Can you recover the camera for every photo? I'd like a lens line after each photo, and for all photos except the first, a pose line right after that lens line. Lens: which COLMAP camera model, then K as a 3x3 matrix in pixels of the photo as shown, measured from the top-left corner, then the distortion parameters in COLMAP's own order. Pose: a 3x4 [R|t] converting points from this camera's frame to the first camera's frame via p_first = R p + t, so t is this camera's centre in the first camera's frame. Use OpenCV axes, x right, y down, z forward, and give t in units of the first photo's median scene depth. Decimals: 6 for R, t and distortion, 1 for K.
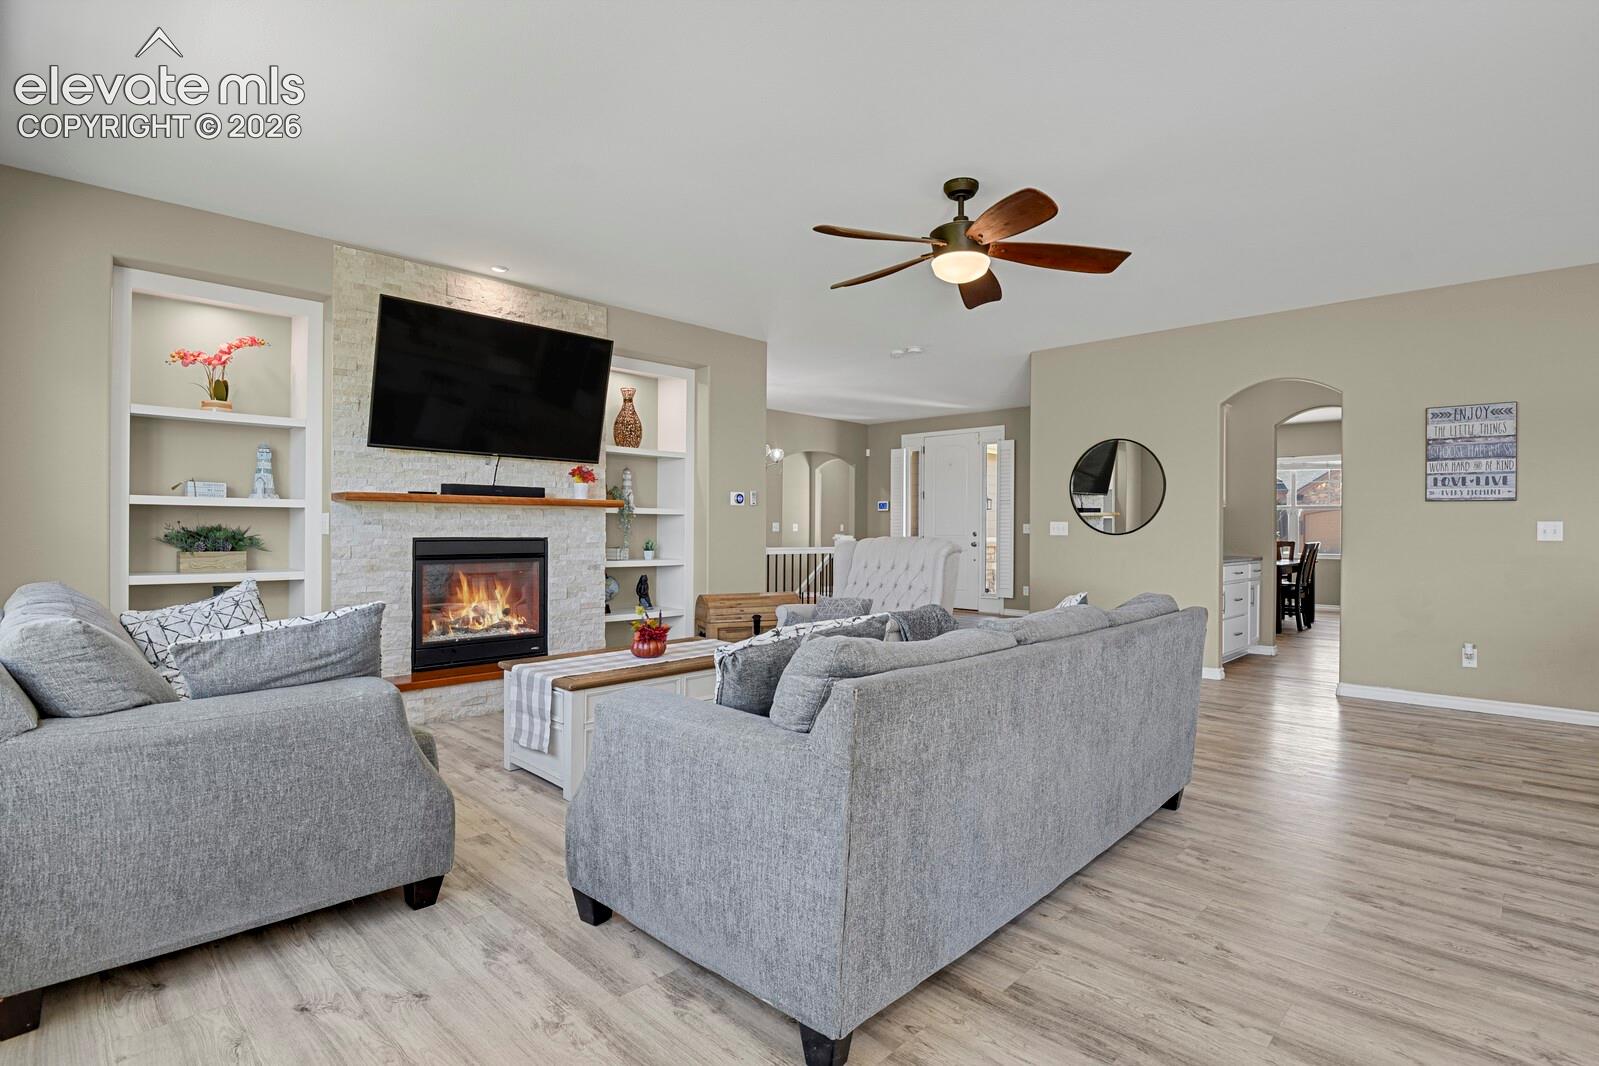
lens RADIAL K [[790.6, 0, 804.4], [0, 790.6, 532.2], [0, 0, 1]] dist [-0.024590, -0.002378]
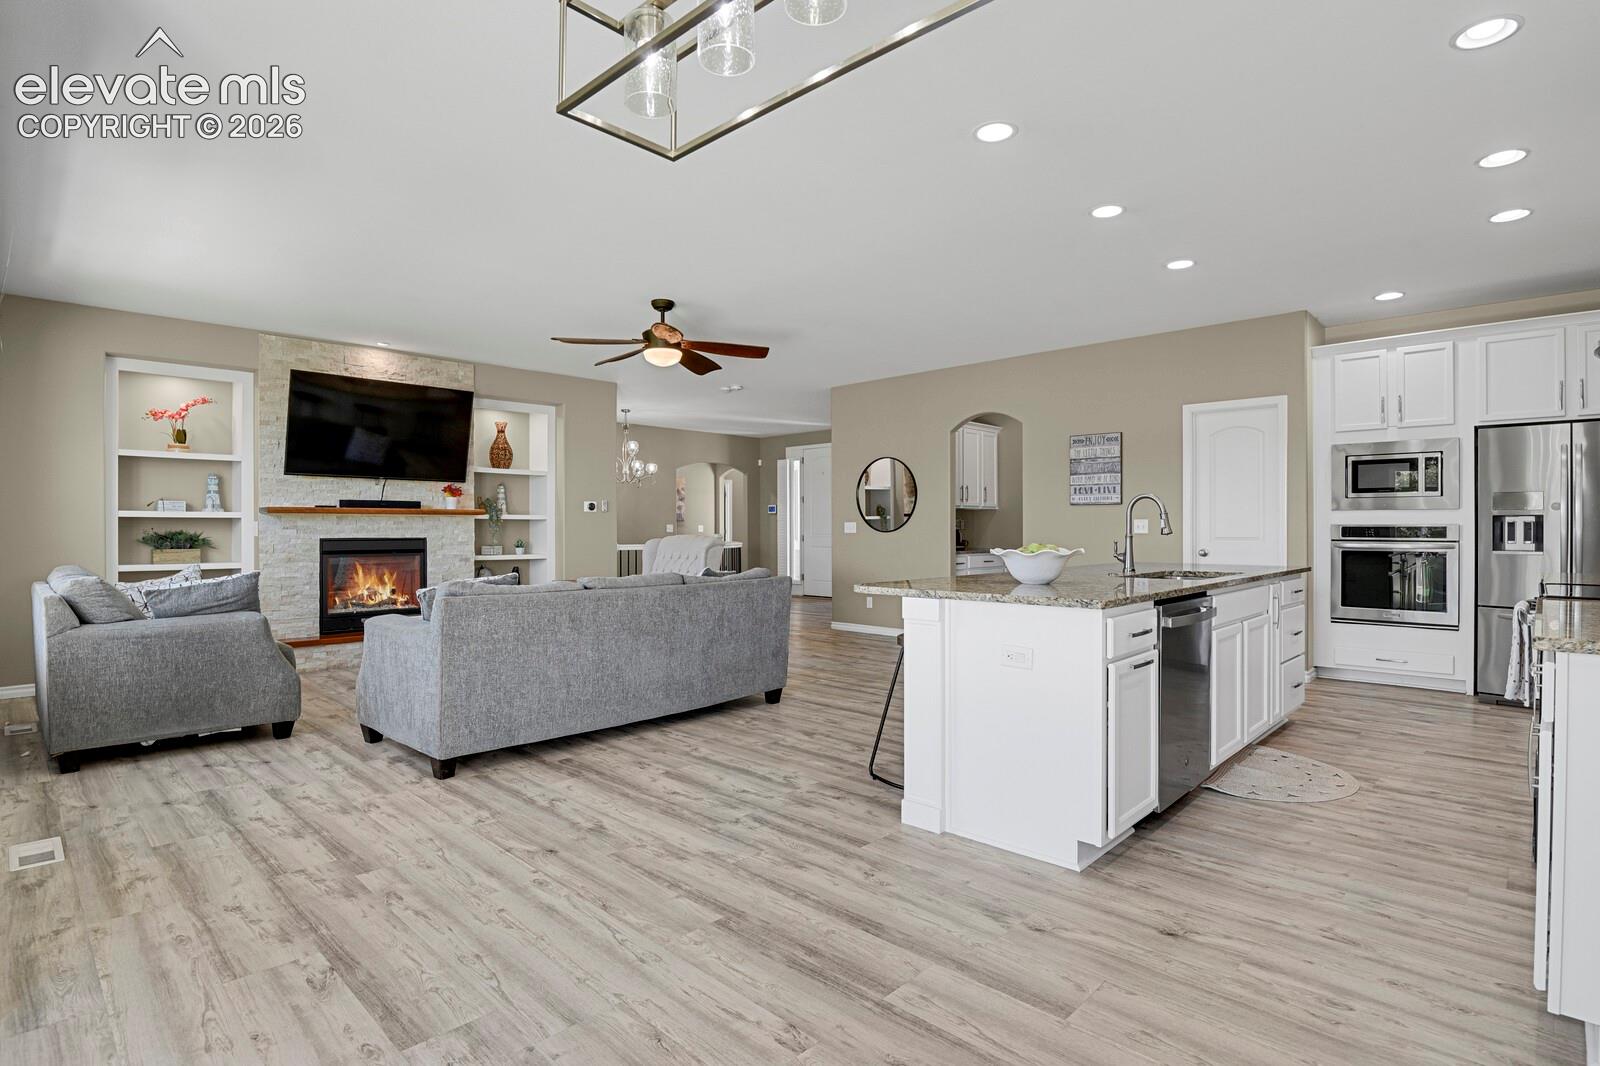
lens RADIAL K [[791.1, 0, 796.0], [0, 791.1, 532.8], [0, 0, 1]] dist [-0.024590, -0.002378]
pose [[0.999935, -0.008866, 0.007147, 0.368363], [0.008869, 0.999961, -0.000257, 0.005410], [-0.007144, 0.000320, 0.999974, -0.437570]]
